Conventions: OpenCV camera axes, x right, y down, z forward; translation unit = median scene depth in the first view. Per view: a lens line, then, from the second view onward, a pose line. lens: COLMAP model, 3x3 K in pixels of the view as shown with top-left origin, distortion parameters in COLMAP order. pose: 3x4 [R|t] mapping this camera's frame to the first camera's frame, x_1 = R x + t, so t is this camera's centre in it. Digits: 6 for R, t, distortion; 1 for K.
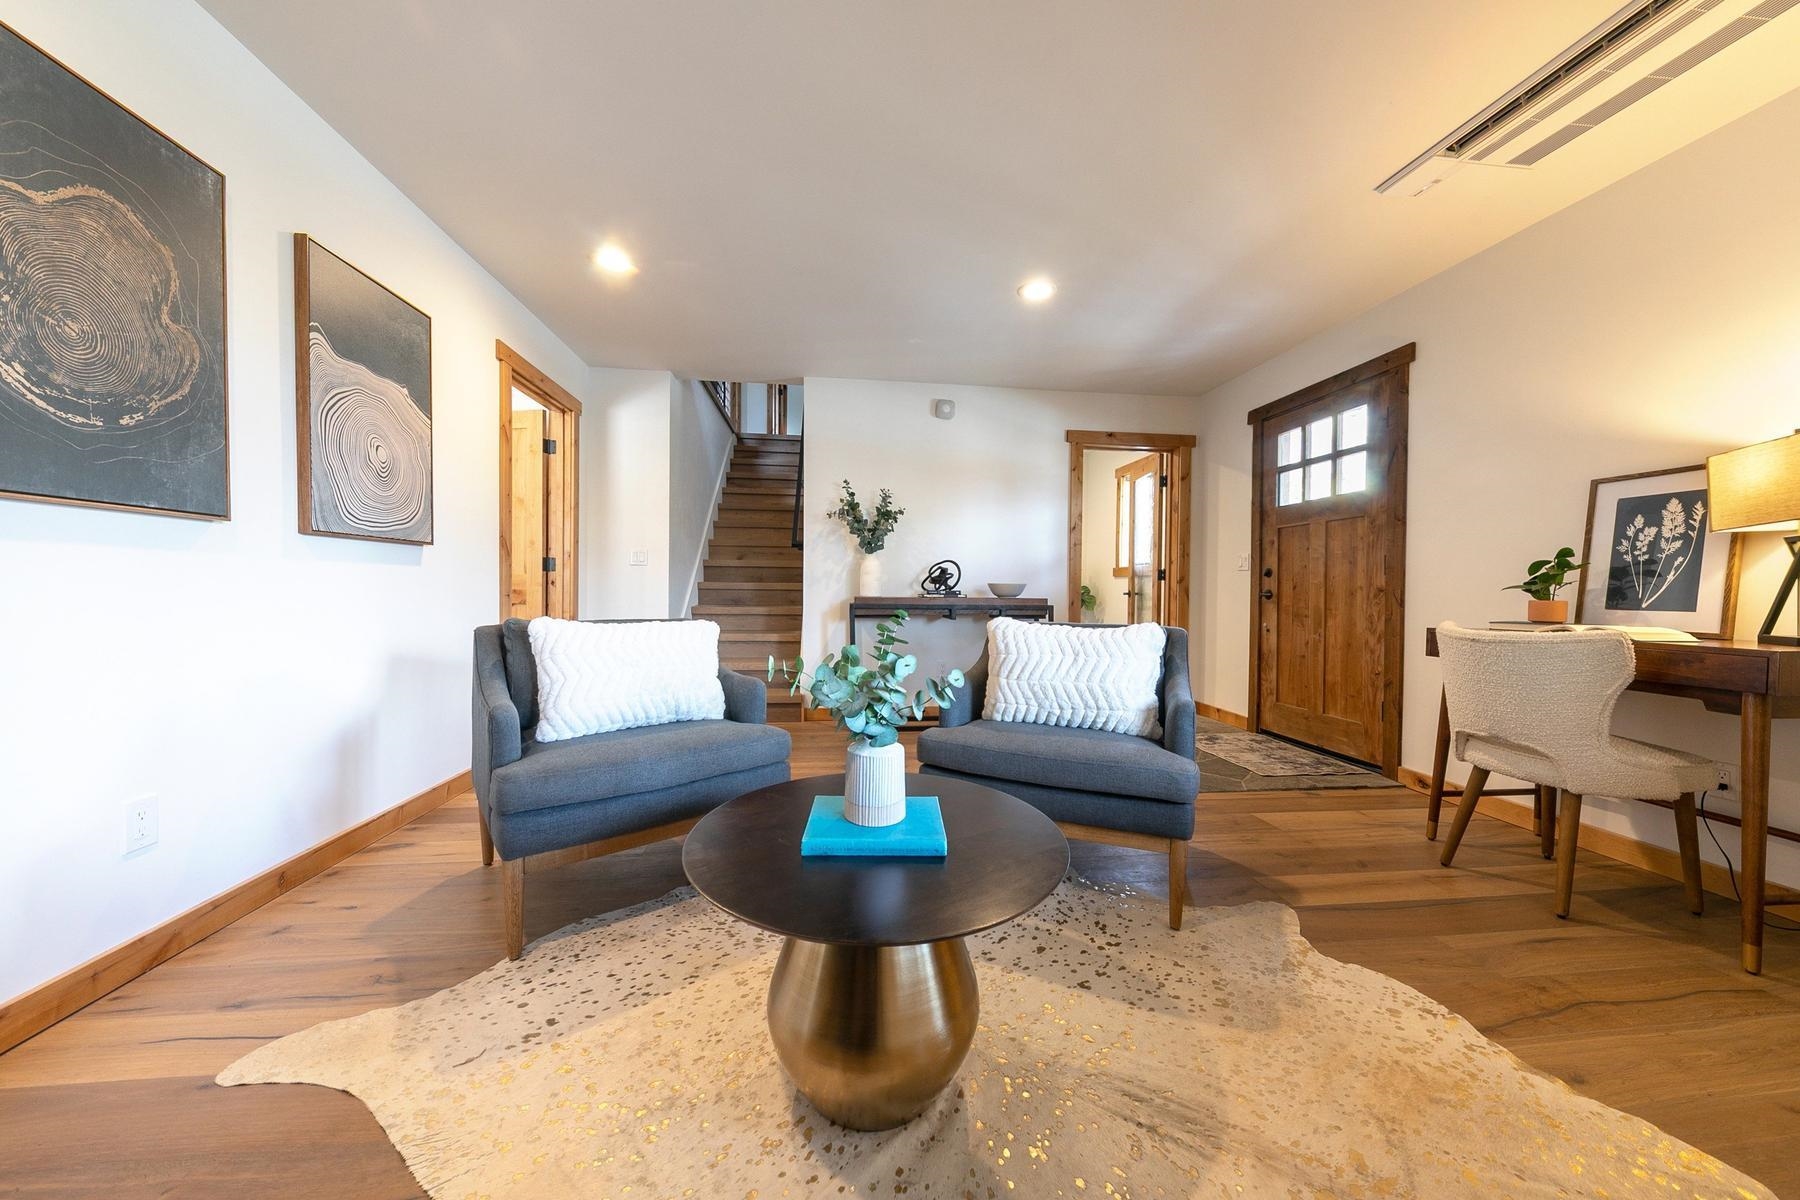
lens RADIAL K [[639.4, 0, 930.0], [0, 639.4, 592.3], [0, 0, 1]] dist [0.071286, 0.000009]
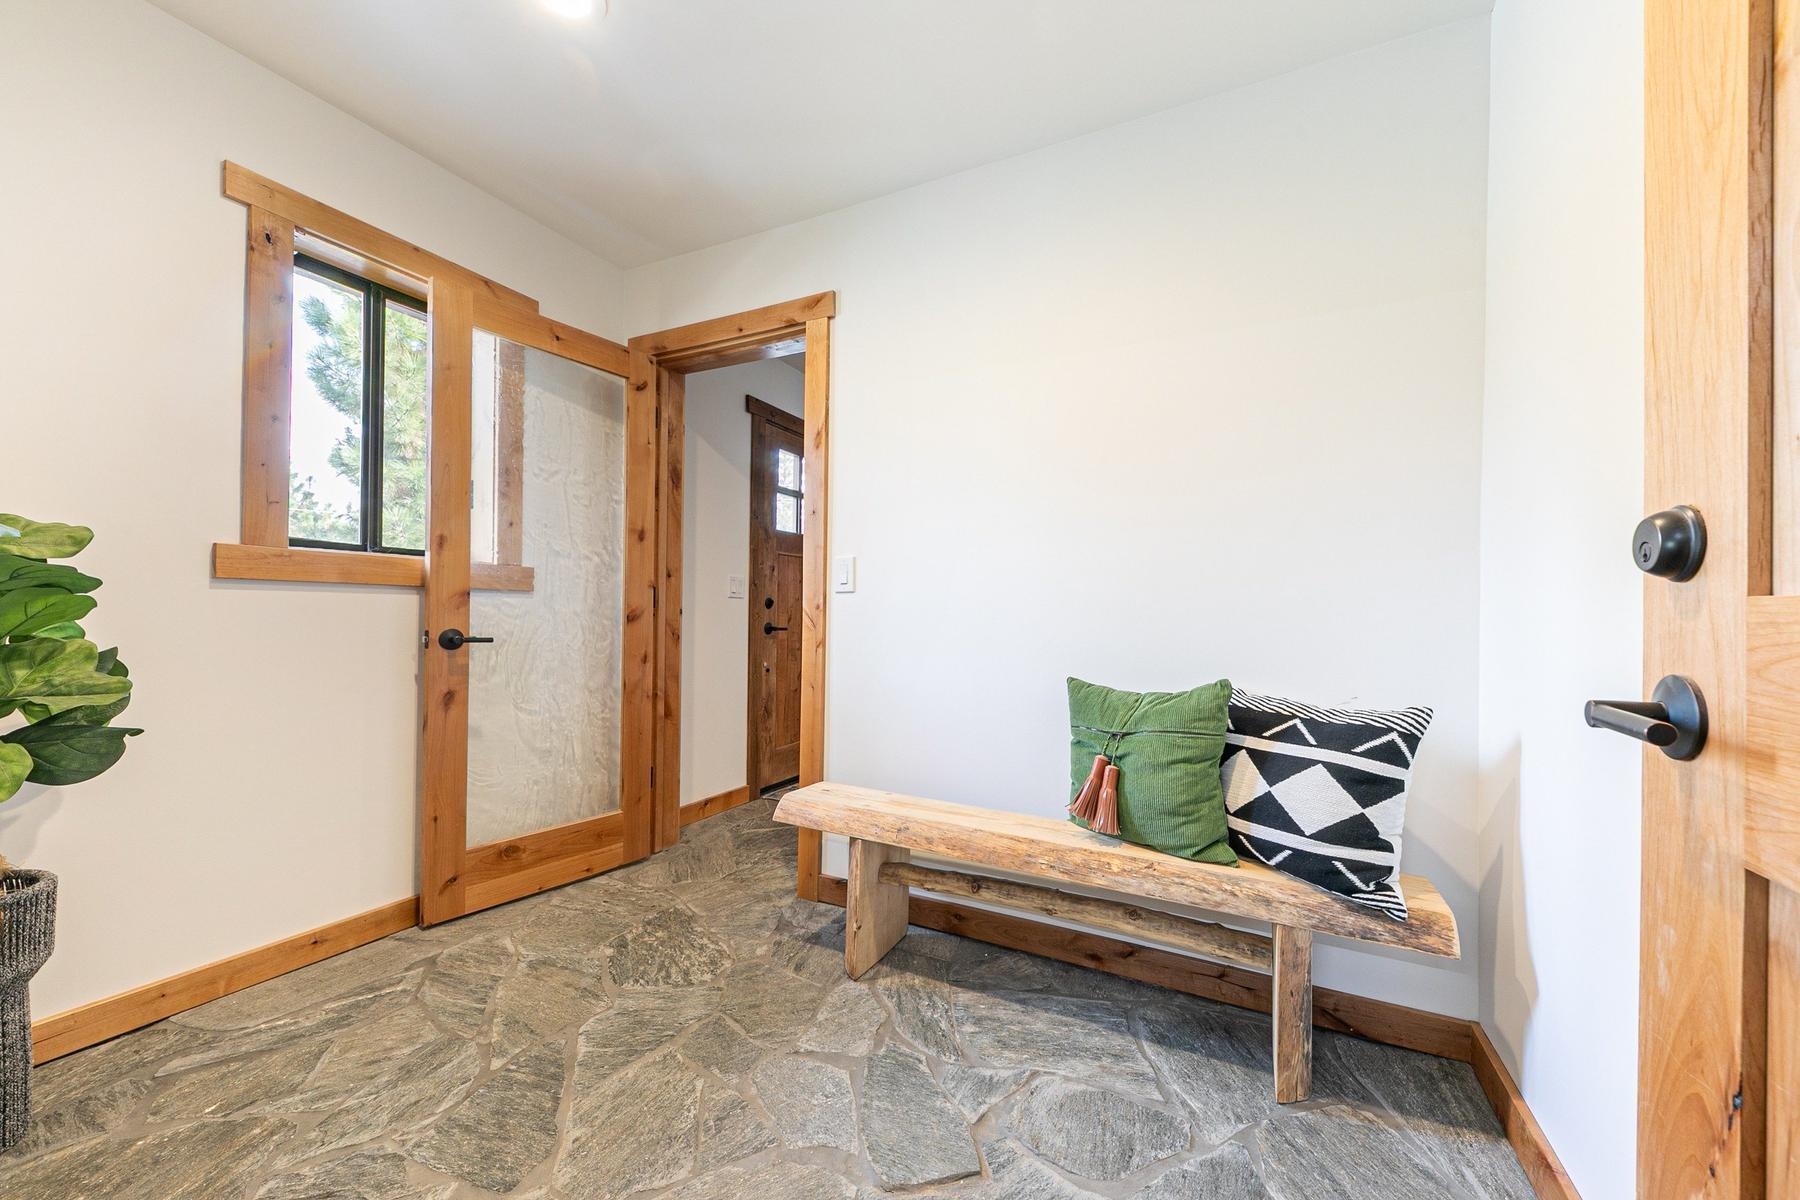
lens RADIAL K [[673.0, 0, 900.0], [0, 673.0, 600.0], [0, 0, 1]] dist [-0.000111, -0.000003]
pose [[-0.793000, -0.013454, 0.609073, -0.218519], [-0.011231, 0.999909, 0.007464, -0.059249], [-0.609118, -0.000922, -0.793079, 2.232530]]
